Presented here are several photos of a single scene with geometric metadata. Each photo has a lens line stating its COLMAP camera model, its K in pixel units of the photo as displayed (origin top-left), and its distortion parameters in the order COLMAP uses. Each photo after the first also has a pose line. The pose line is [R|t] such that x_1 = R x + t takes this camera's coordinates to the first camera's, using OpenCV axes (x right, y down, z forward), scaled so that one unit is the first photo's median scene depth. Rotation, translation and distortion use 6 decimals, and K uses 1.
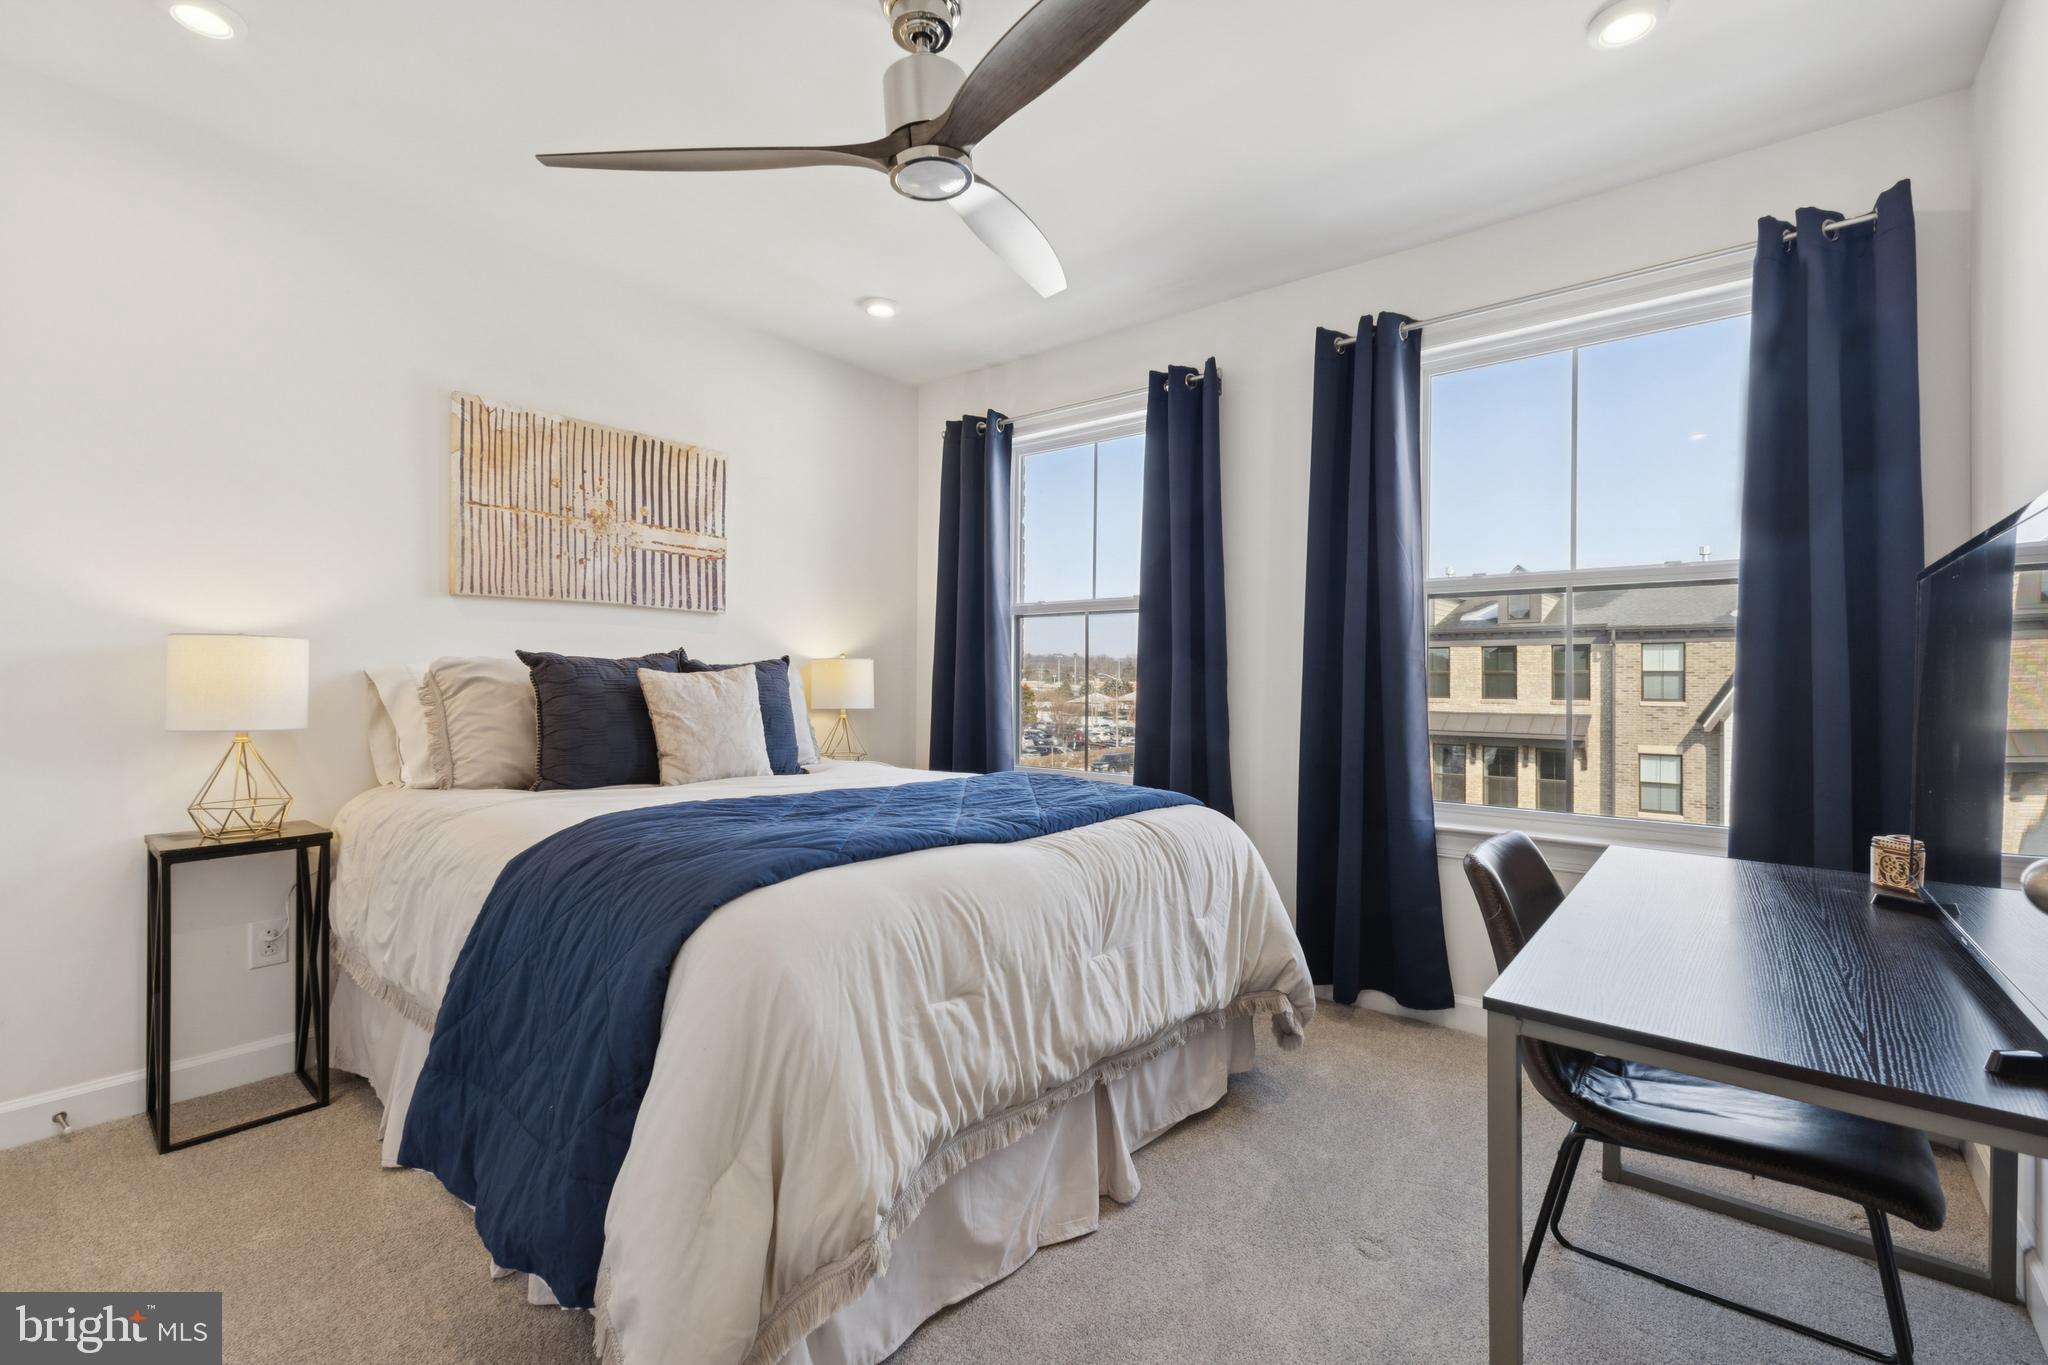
lens RADIAL K [[891.3, 0, 1027.9], [0, 891.3, 668.8], [0, 0, 1]] dist [0.009197, -0.000286]
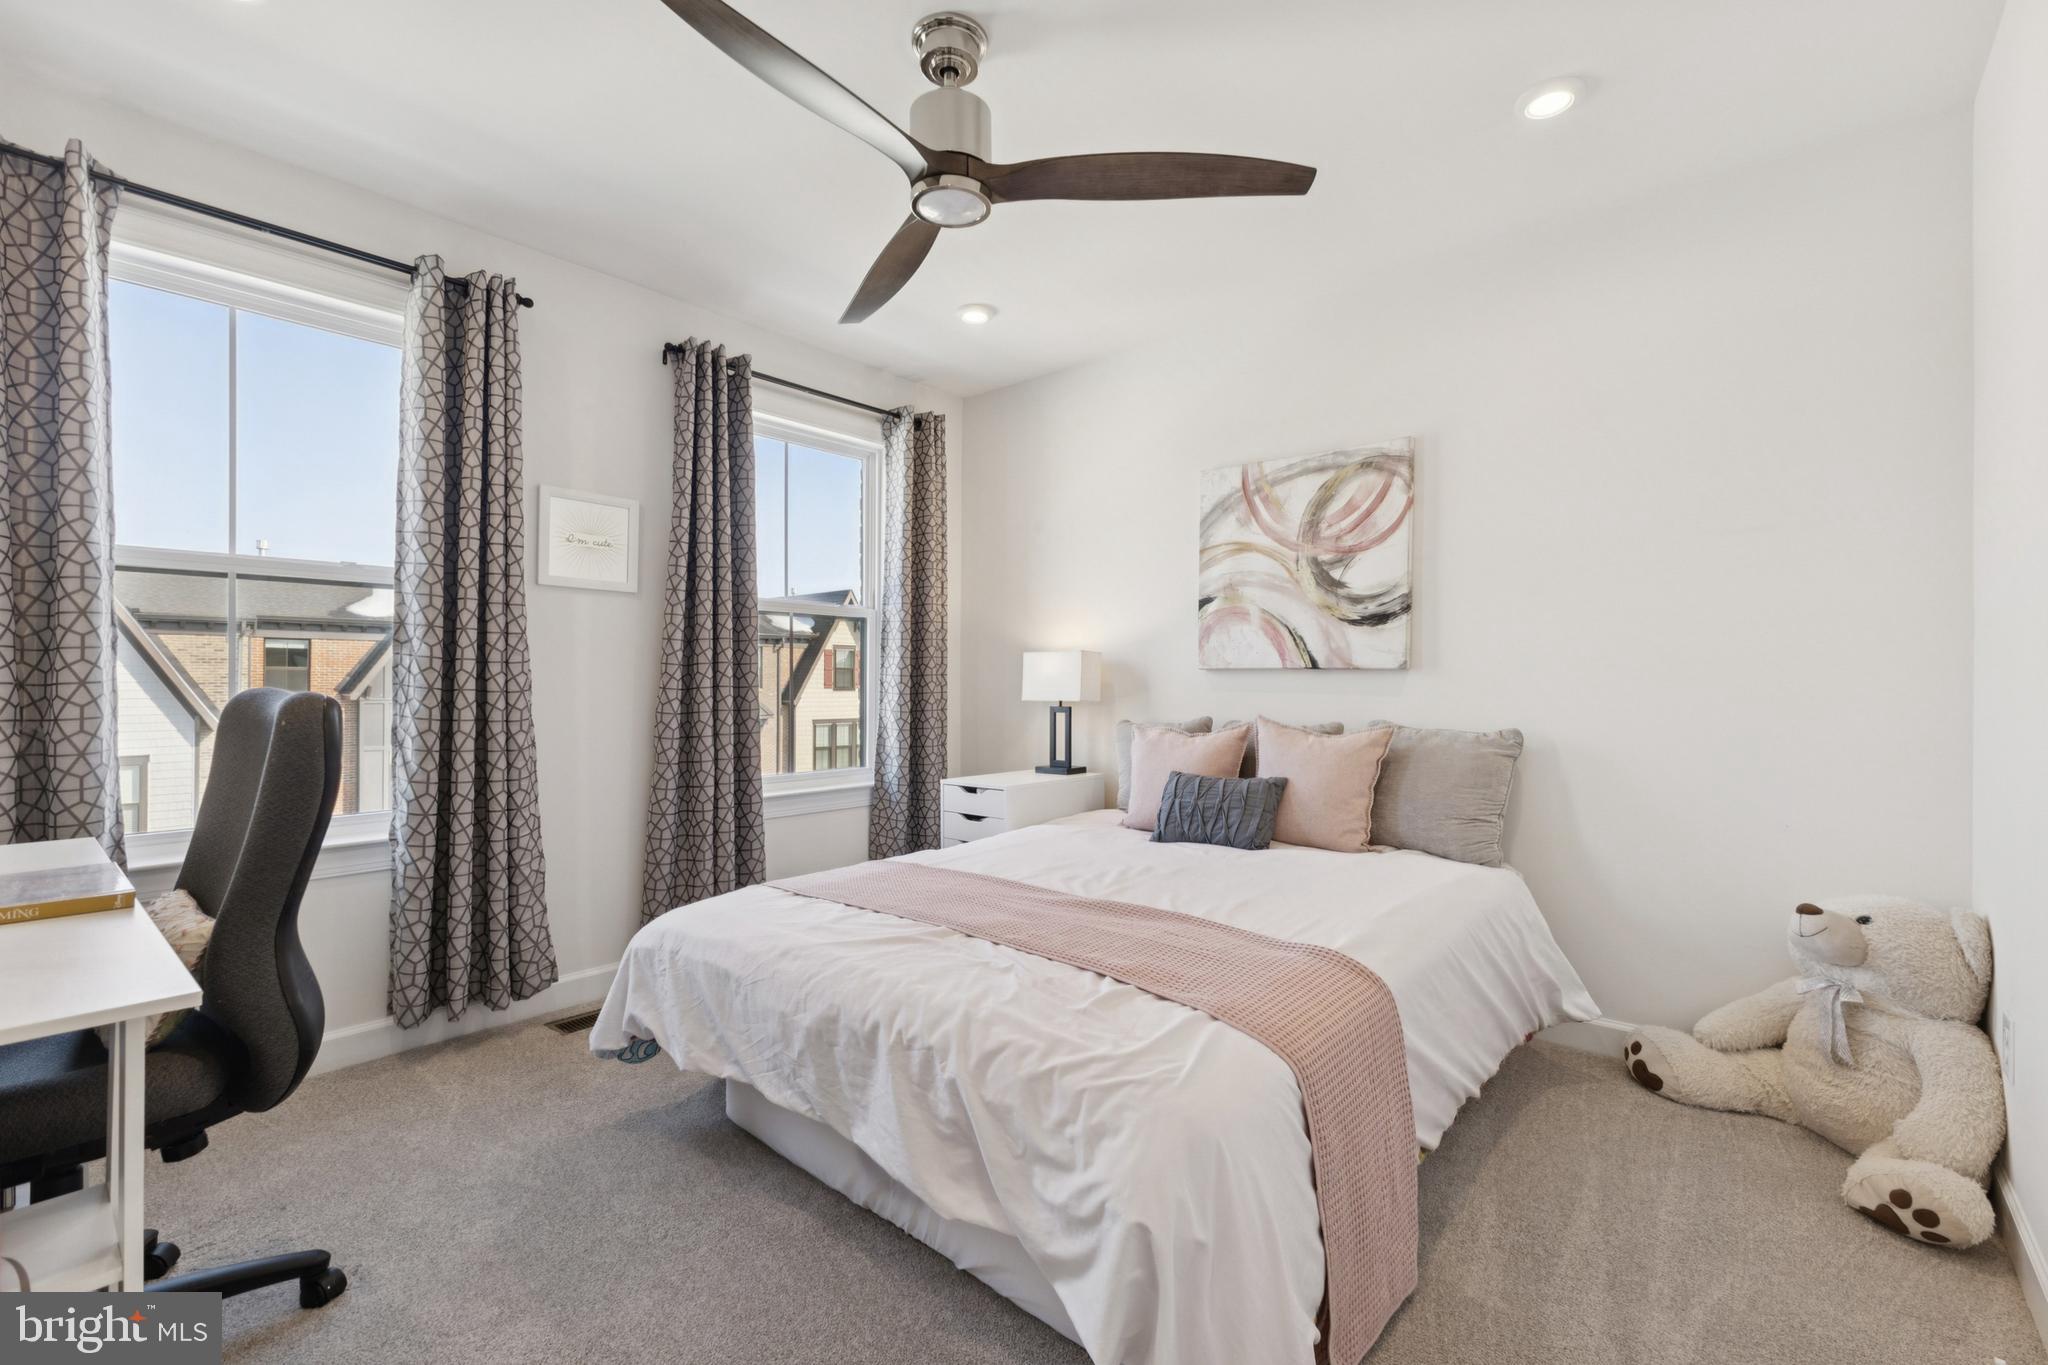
lens RADIAL K [[829.4, 0, 1034.9], [0, 829.4, 677.0], [0, 0, 1]] dist [-0.014730, -0.001339]
pose [[0.044930, -0.006830, 0.998967, -0.400675], [-0.008493, 0.999938, 0.007218, 0.000687], [-0.998954, -0.008809, 0.044869, 0.316267]]
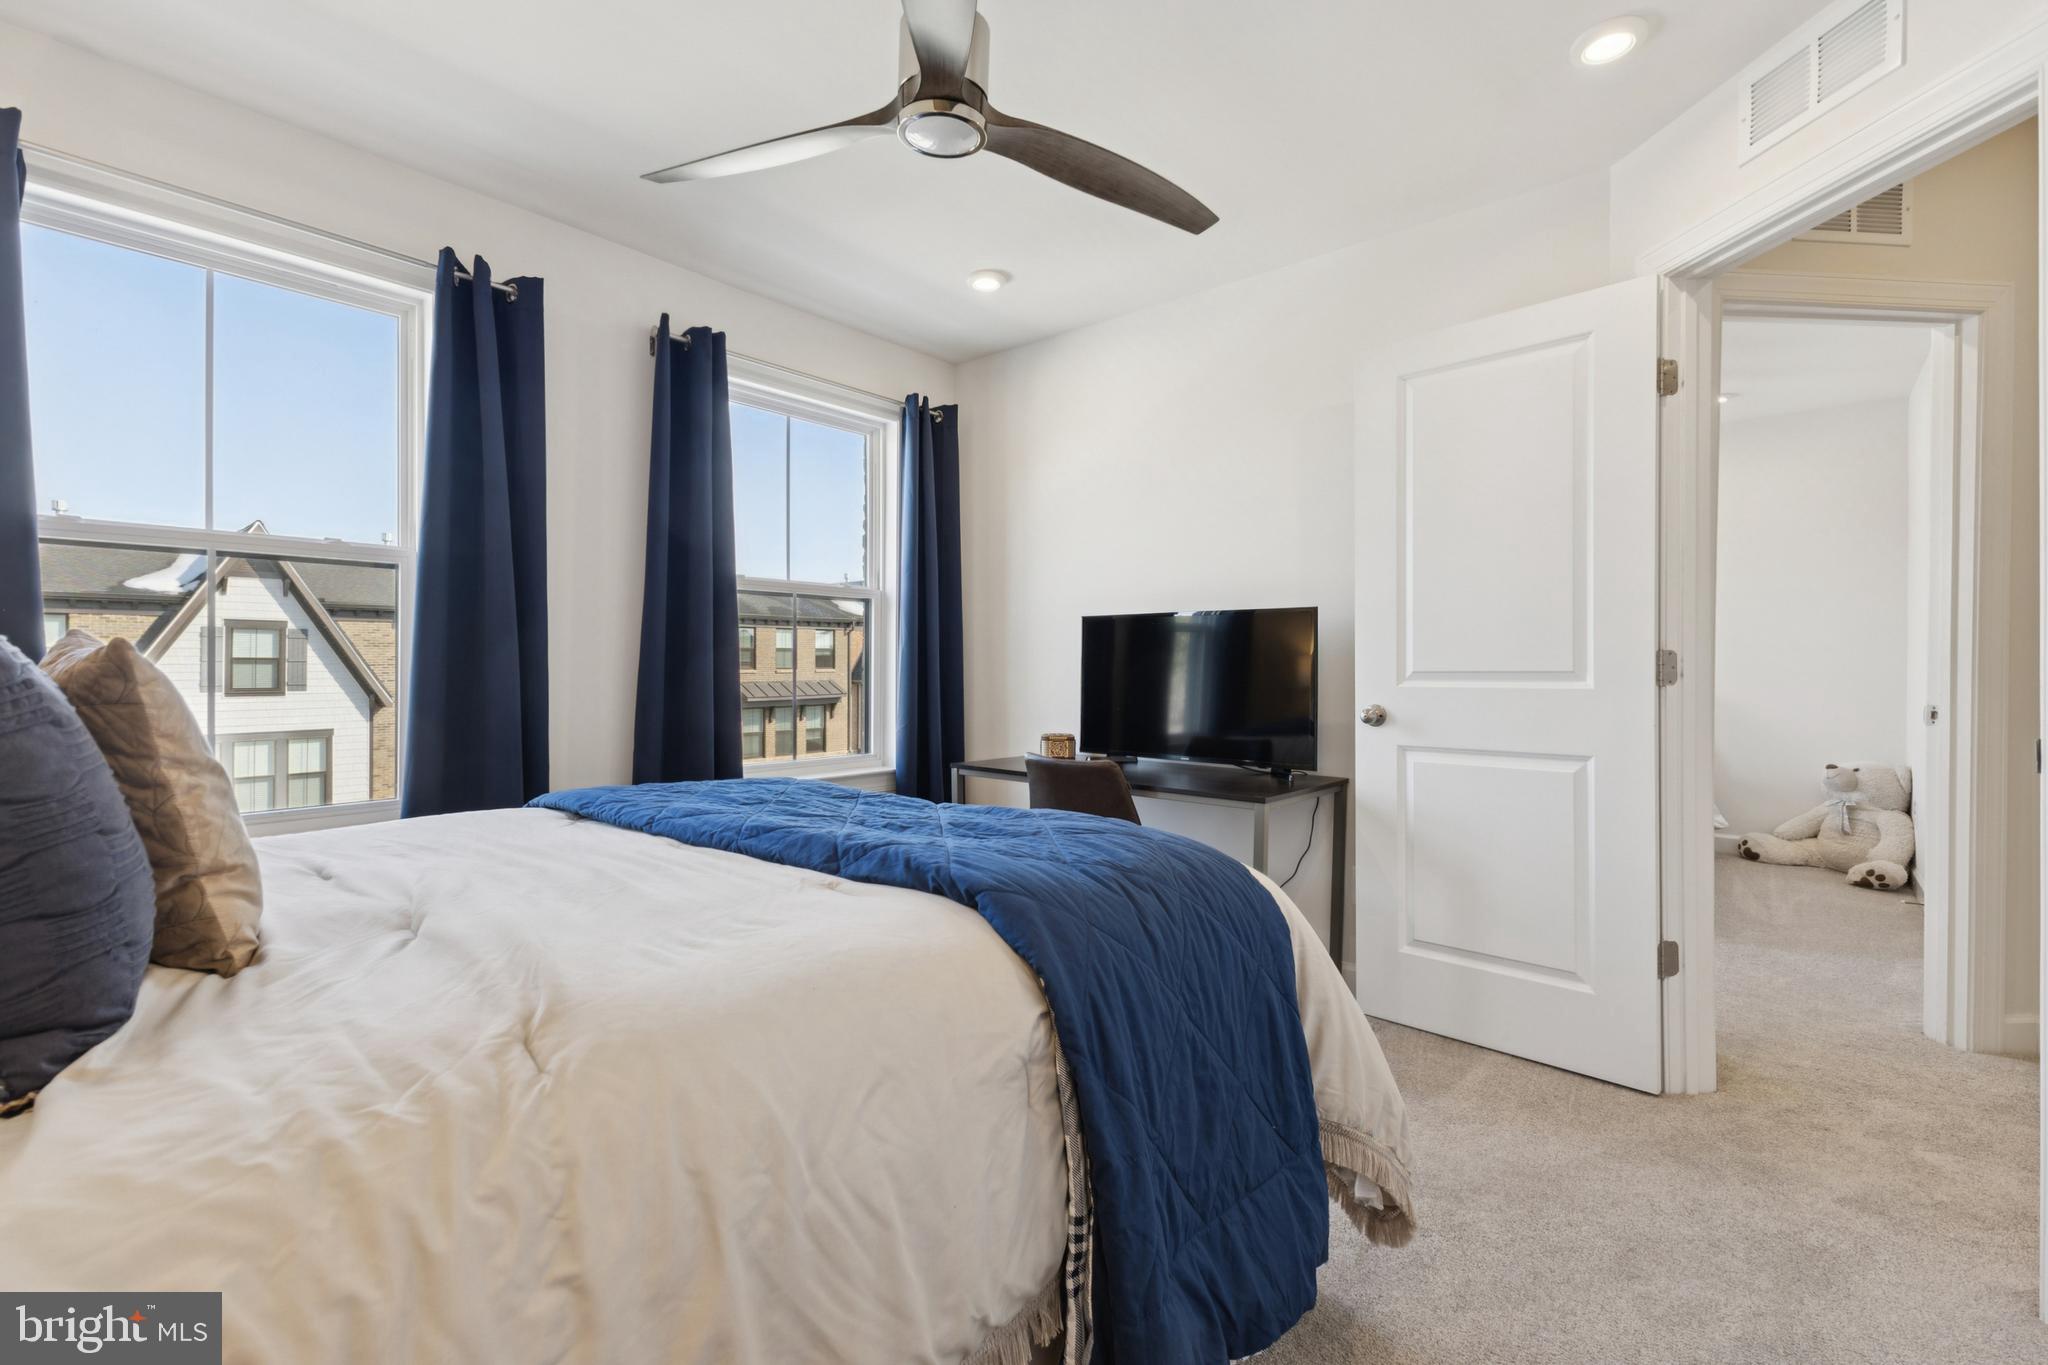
lens RADIAL K [[891.3, 0, 1016.6], [0, 891.3, 675.1], [0, 0, 1]] dist [0.009197, -0.000286]
pose [[0.018954, -0.029478, 0.999386, -0.866082], [-0.004974, 0.999550, 0.029577, -0.008420], [-0.999808, -0.005532, 0.018799, 0.726541]]
